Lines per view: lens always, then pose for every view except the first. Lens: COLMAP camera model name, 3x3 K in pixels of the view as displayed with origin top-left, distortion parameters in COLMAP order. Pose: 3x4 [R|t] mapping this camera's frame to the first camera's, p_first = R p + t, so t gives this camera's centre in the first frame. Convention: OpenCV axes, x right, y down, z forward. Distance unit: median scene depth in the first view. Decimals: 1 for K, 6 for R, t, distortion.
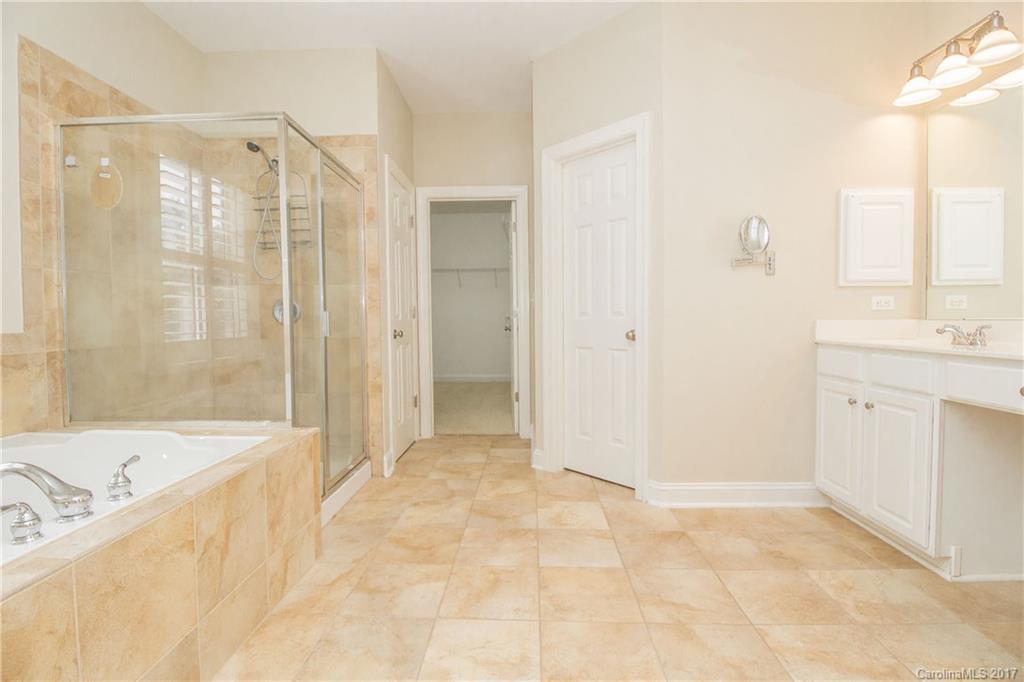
lens RADIAL K [[478.2, 0, 511.8], [0, 478.2, 337.8], [0, 0, 1]] dist [-0.007954, -0.006463]
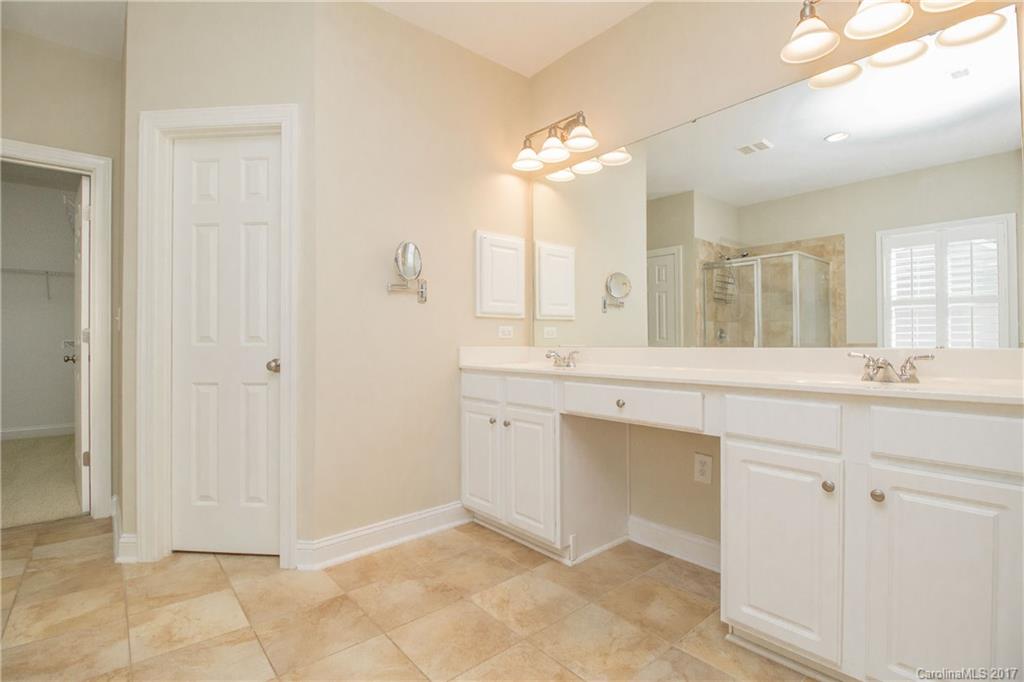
lens RADIAL K [[478.2, 0, 512.5], [0, 478.2, 336.6], [0, 0, 1]] dist [-0.007954, -0.006463]
pose [[0.735573, 0.014247, 0.677295, -0.002452], [0.024405, 0.998573, -0.047510, -0.006618], [-0.677005, 0.051476, 0.734176, 0.131076]]
